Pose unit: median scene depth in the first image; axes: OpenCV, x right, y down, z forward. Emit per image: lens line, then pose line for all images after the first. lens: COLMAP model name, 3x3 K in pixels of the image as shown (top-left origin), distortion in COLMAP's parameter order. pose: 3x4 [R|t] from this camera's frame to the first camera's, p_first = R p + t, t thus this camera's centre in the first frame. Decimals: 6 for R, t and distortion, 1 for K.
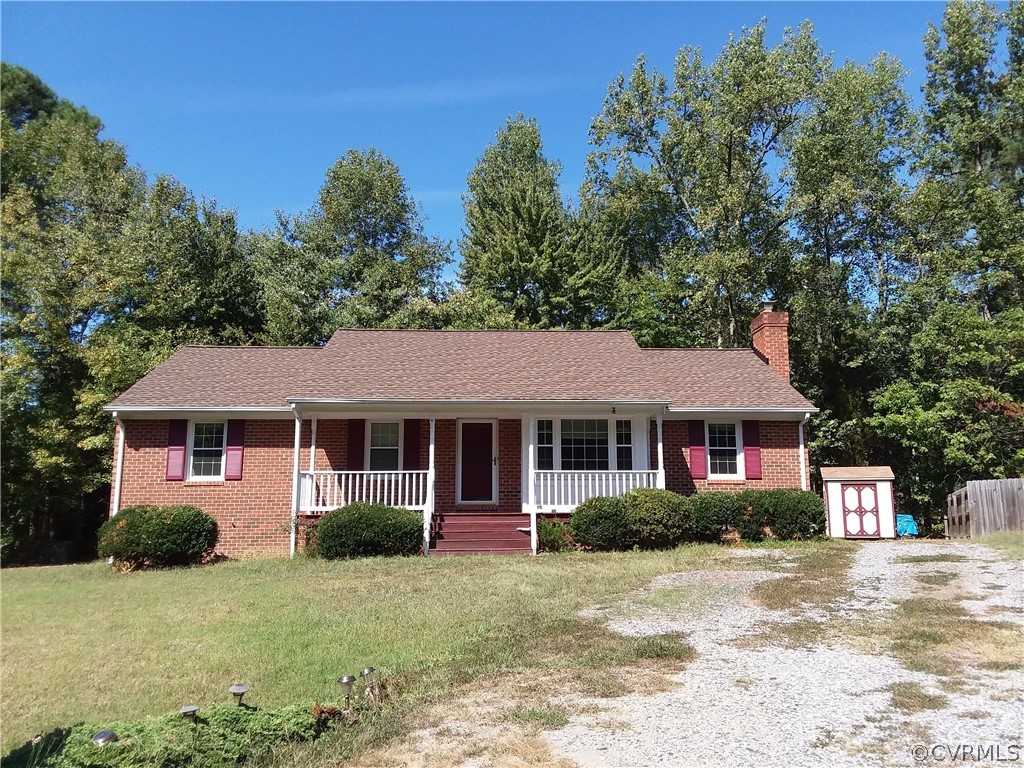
lens RADIAL K [[837.8, 0, 528.6], [0, 837.8, 379.0], [0, 0, 1]] dist [0.116174, -0.169246]
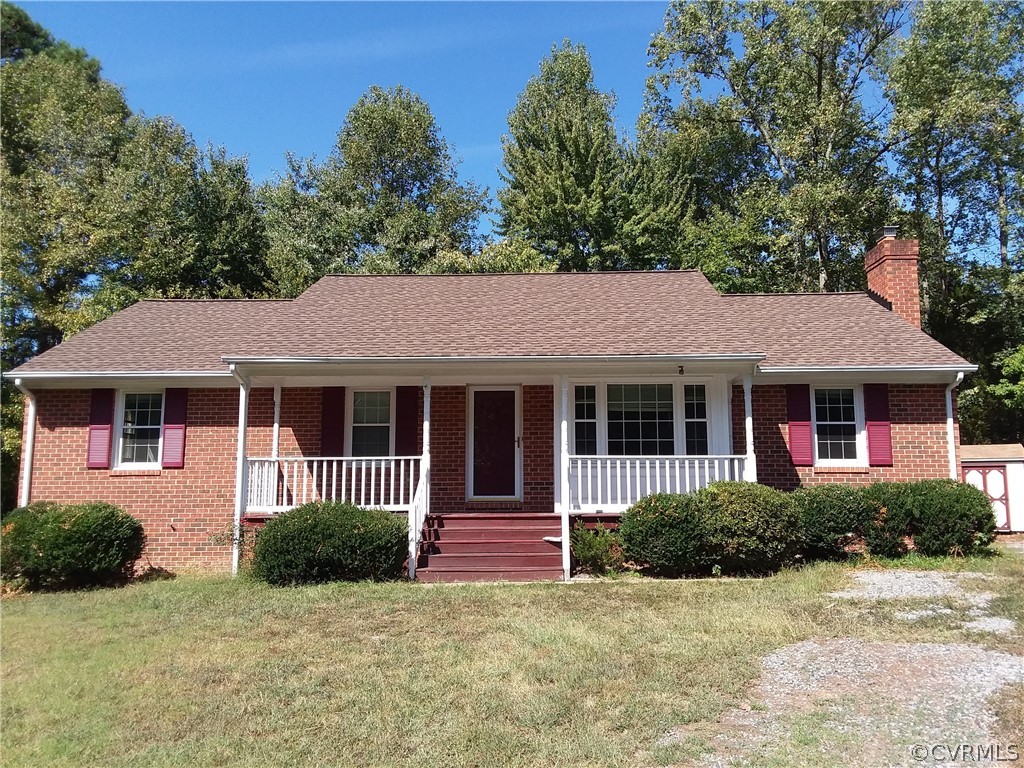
lens RADIAL K [[837.8, 0, 528.6], [0, 837.8, 379.0], [0, 0, 1]] dist [0.116174, -0.169246]
pose [[0.997245, -0.009271, -0.073591, 0.019382], [0.011281, 0.999573, 0.026952, 0.018275], [0.073310, -0.027708, 0.996924, 0.216704]]
